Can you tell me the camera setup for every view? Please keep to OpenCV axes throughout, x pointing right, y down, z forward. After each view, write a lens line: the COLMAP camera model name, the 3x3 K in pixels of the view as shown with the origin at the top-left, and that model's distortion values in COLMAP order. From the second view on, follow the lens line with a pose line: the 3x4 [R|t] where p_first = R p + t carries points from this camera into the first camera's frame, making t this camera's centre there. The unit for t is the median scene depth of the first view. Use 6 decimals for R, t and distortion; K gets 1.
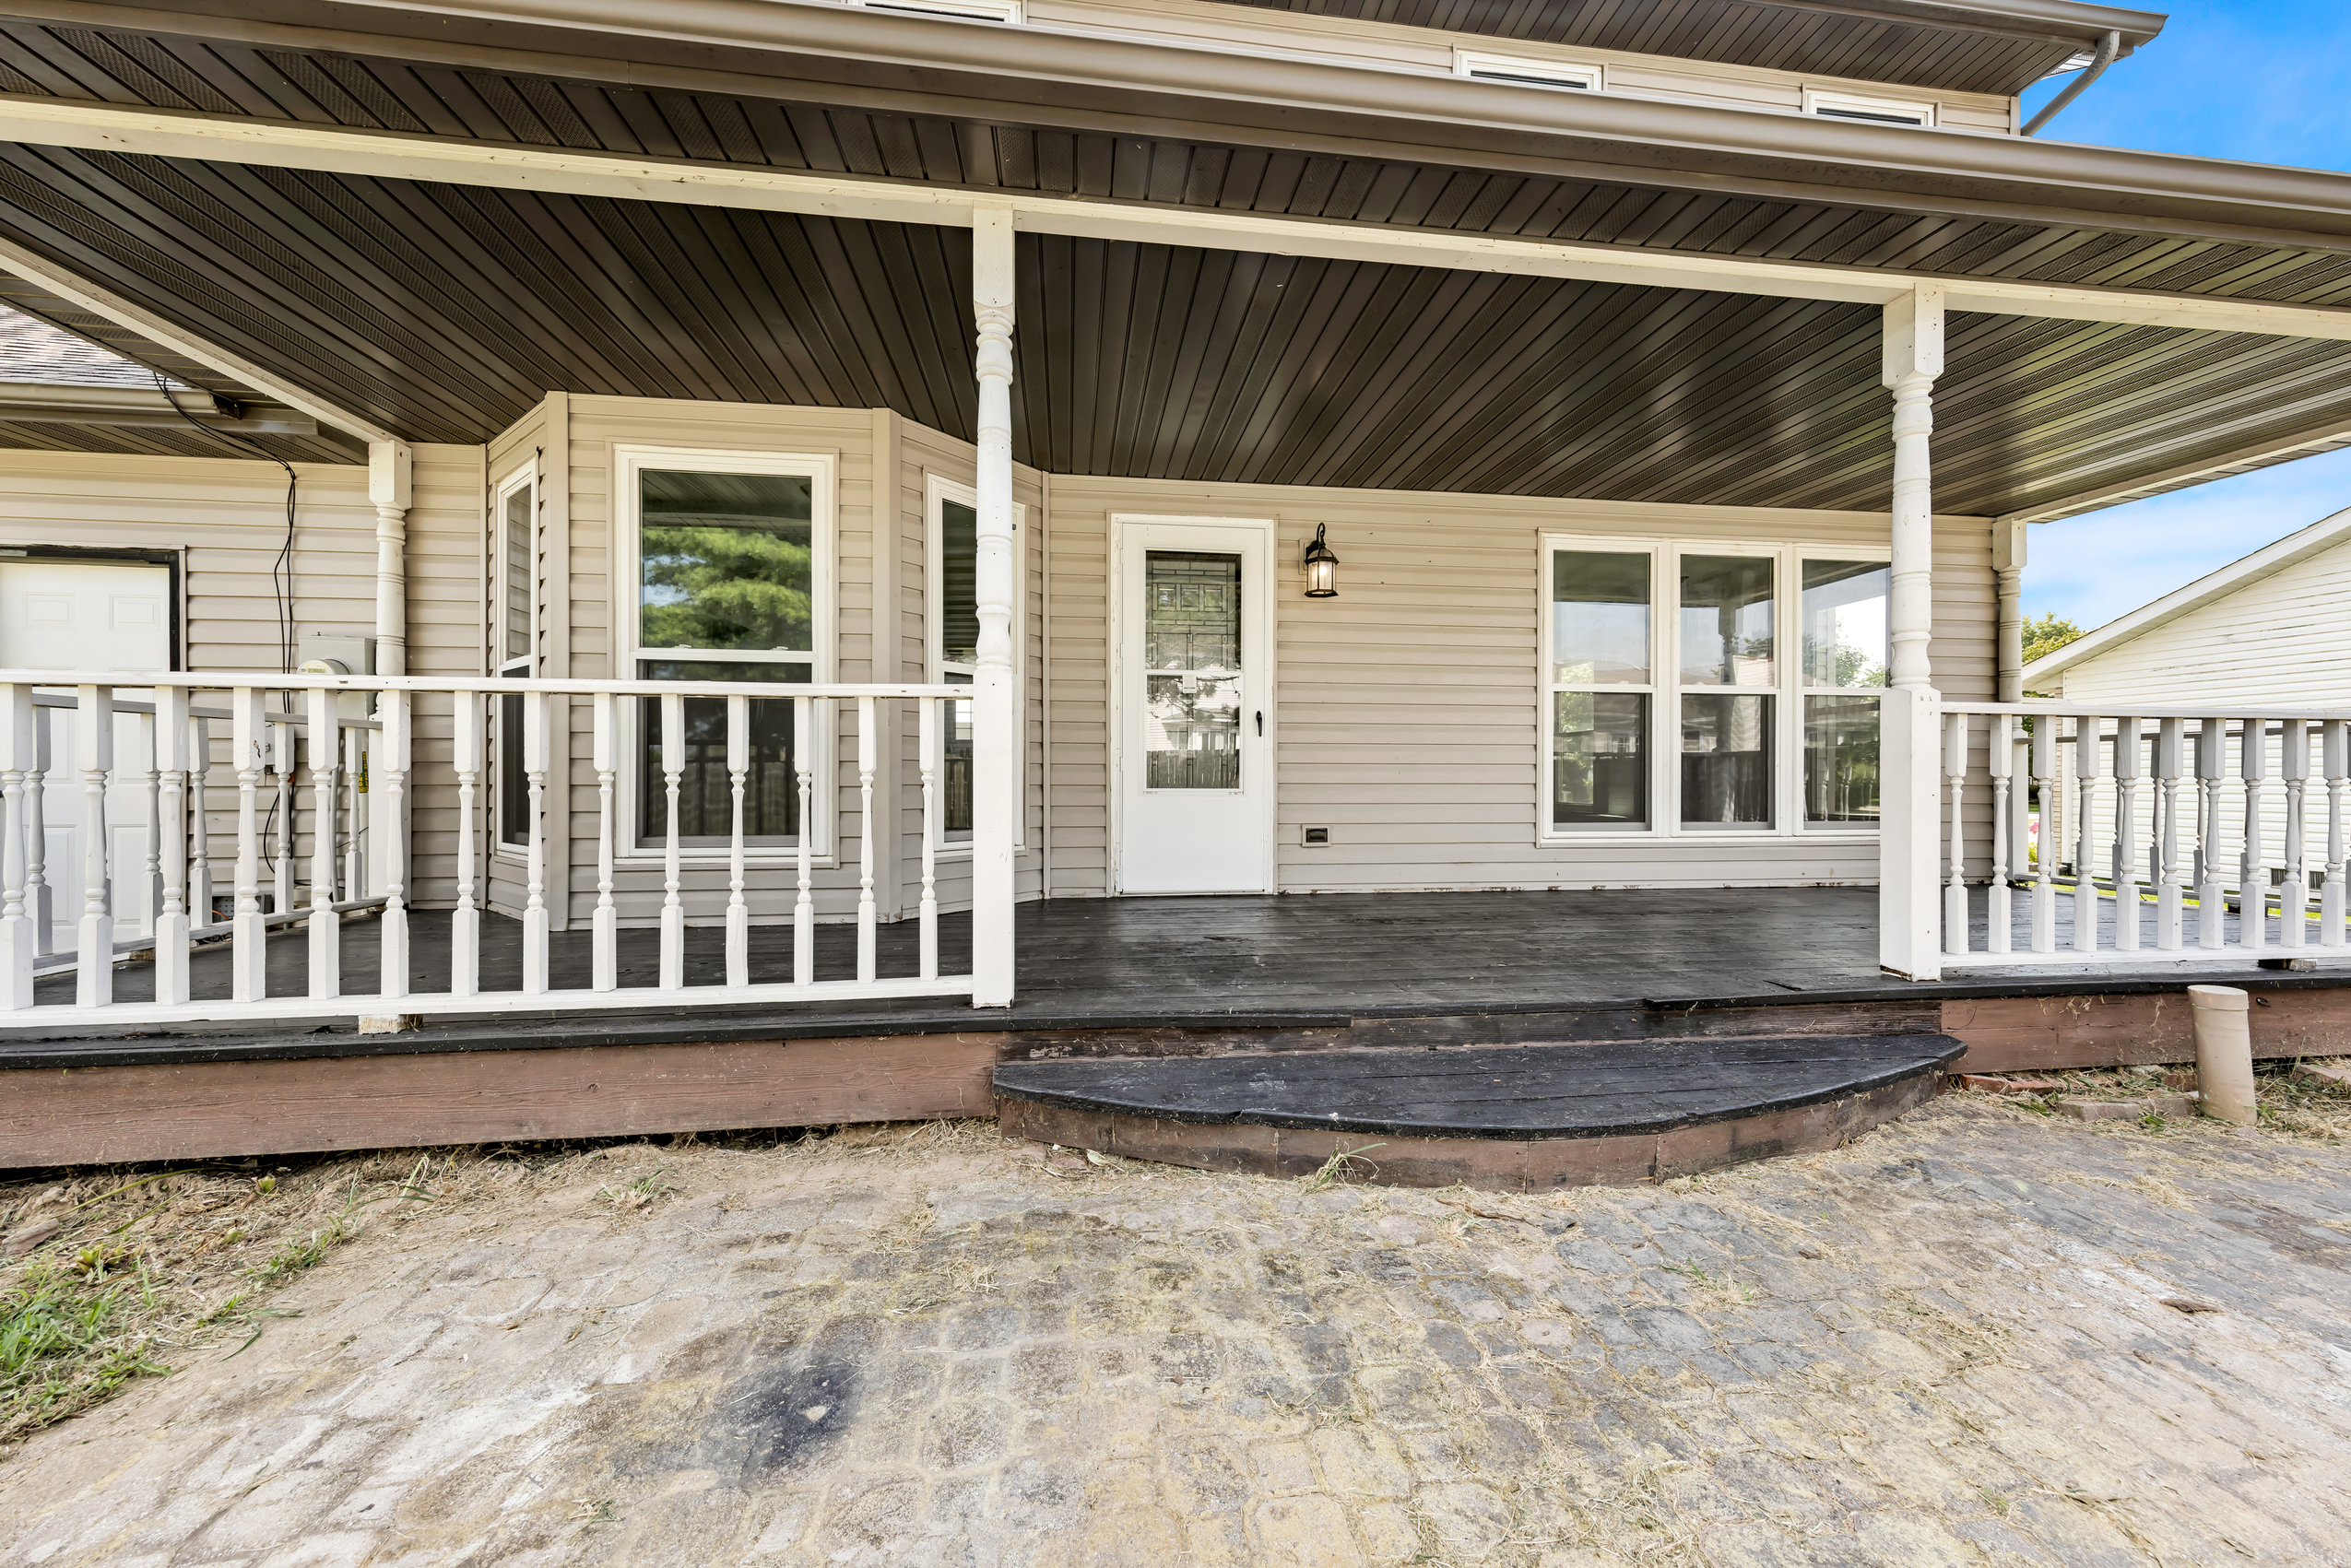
lens RADIAL K [[834.4, 0, 1180.0], [0, 834.4, 781.3], [0, 0, 1]] dist [0.001814, -0.000174]
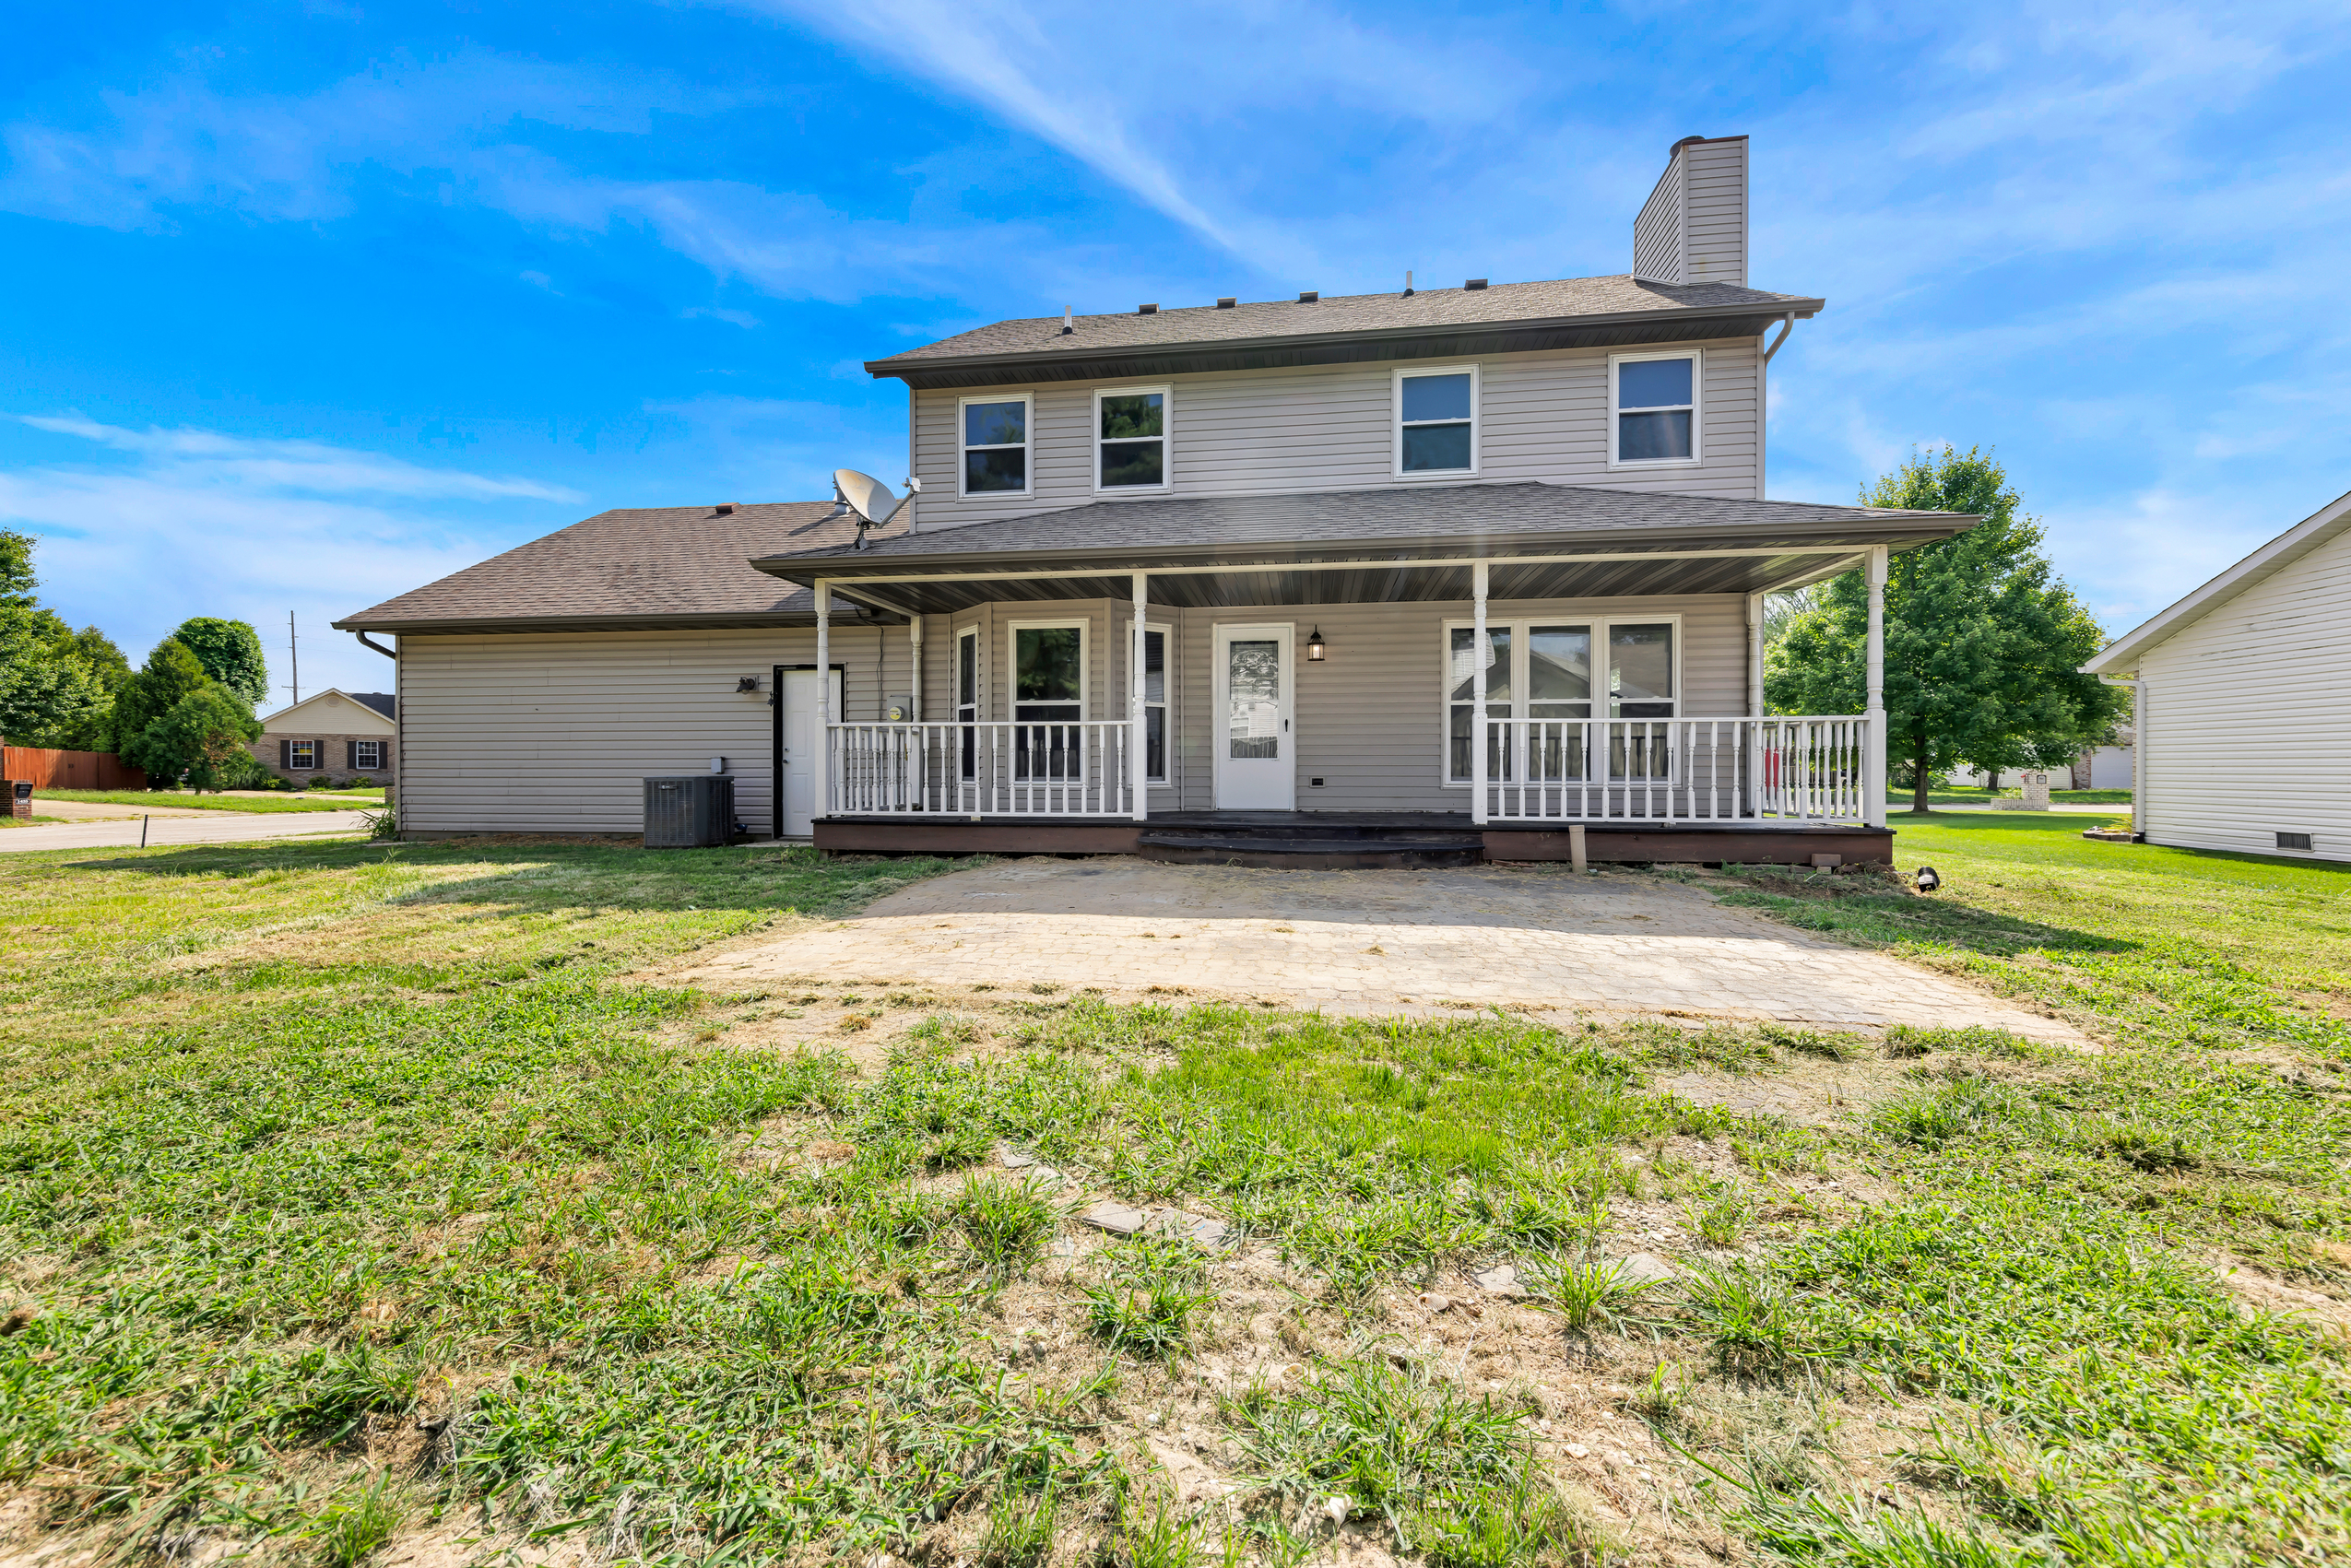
lens RADIAL K [[931.5, 0, 1175.9], [0, 931.5, 773.9], [0, 0, 1]] dist [0.011902, -0.001114]
pose [[0.961390, -0.000410, -0.275190, 0.520110], [0.001004, 0.999997, 0.002021, 0.047655], [0.275188, -0.002219, 0.961388, -1.391013]]
